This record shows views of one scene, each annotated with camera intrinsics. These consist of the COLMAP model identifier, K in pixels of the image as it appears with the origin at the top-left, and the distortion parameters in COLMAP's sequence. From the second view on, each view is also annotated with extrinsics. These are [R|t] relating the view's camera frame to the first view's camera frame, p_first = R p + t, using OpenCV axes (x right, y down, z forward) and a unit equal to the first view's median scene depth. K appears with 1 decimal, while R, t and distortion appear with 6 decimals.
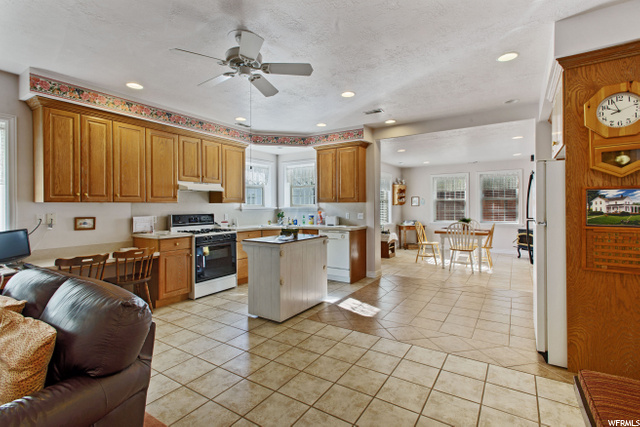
lens RADIAL K [[303.1, 0, 317.2], [0, 303.1, 206.5], [0, 0, 1]] dist [0.014824, -0.002992]
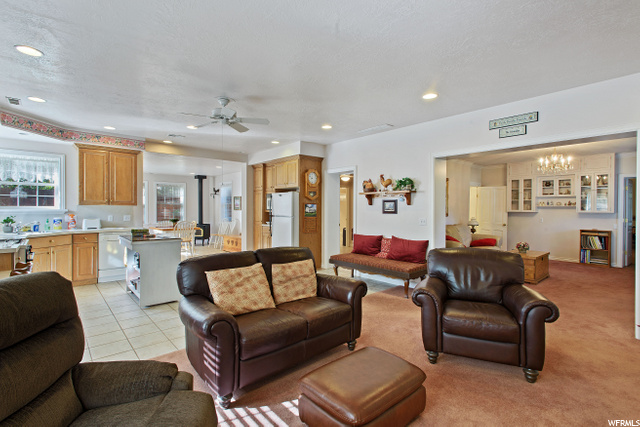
lens RADIAL K [[303.1, 0, 320.0], [0, 303.1, 212.1], [0, 0, 1]] dist [0.014824, -0.002992]
pose [[0.262222, -0.003294, 0.965002, -0.967438], [-0.005178, 0.999975, 0.004820, 0.002381], [-0.964994, -0.006261, 0.262198, 0.073465]]
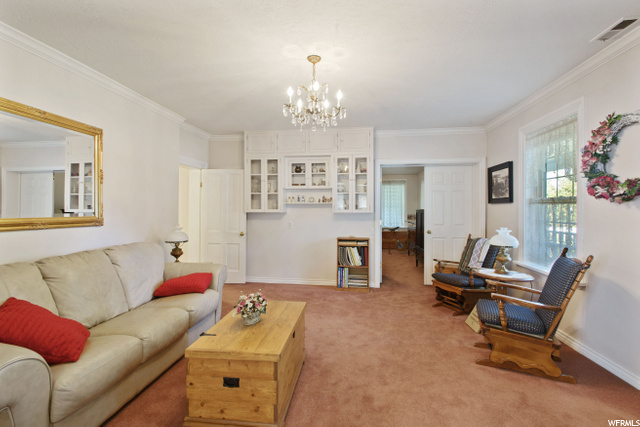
lens RADIAL K [[303.1, 0, 318.0], [0, 303.1, 210.6], [0, 0, 1]] dist [0.014824, -0.002992]
pose [[-0.437480, -0.002049, 0.899226, 0.123238], [0.001143, 0.999995, 0.002834, -0.006425], [-0.899227, 0.002268, -0.437476, -0.339357]]
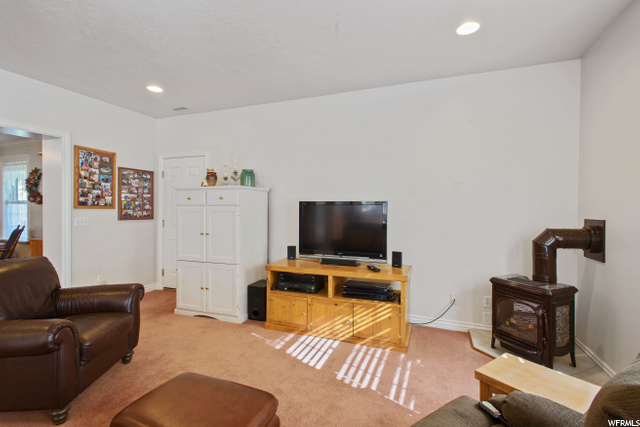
lens RADIAL K [[303.1, 0, 325.2], [0, 303.1, 213.2], [0, 0, 1]] dist [0.014824, -0.002992]
pose [[-0.979380, -0.004804, -0.201969, -0.594469], [-0.005556, 0.999980, 0.003155, 0.010088], [0.201949, 0.004212, -0.979387, 0.532090]]
